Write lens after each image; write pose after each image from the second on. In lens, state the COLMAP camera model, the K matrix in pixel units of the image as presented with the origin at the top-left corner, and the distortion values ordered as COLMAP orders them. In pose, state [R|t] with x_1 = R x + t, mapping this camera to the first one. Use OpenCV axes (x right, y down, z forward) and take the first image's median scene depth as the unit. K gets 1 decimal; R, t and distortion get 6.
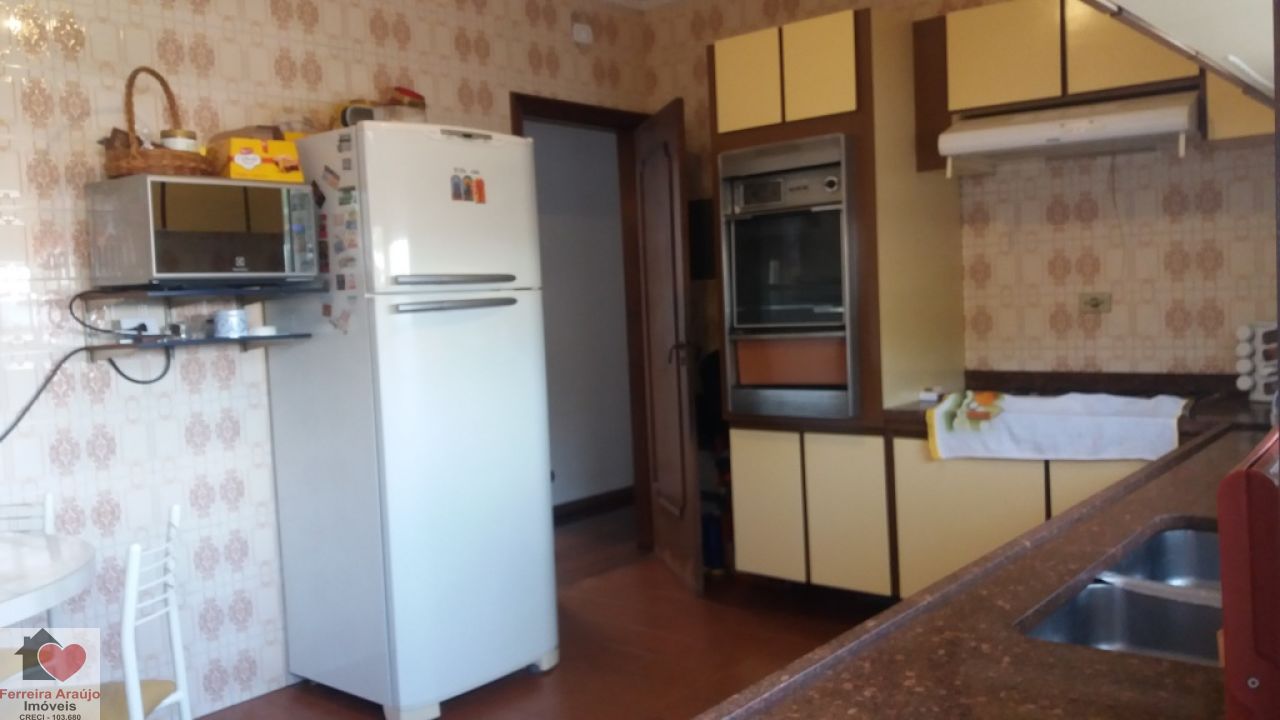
lens RADIAL K [[1040.5, 0, 644.7], [0, 1040.5, 366.5], [0, 0, 1]] dist [0.134219, -0.216219]
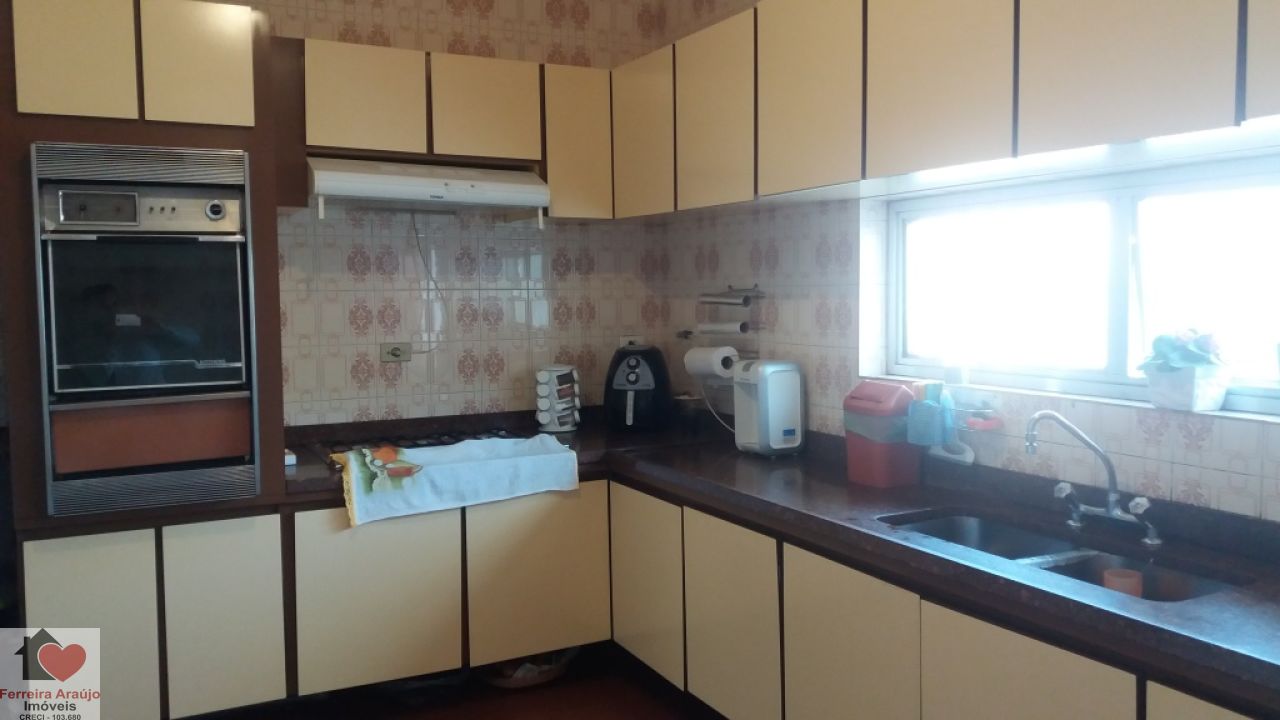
lens RADIAL K [[1041.4, 0, 640.0], [0, 1041.4, 360.0], [0, 0, 1]] dist [-0.000829, -0.000051]
pose [[0.389542, -0.019976, 0.920792, -0.472979], [0.059651, 0.998213, -0.003579, -0.039388], [-0.919075, 0.056320, 0.390037, 0.432458]]
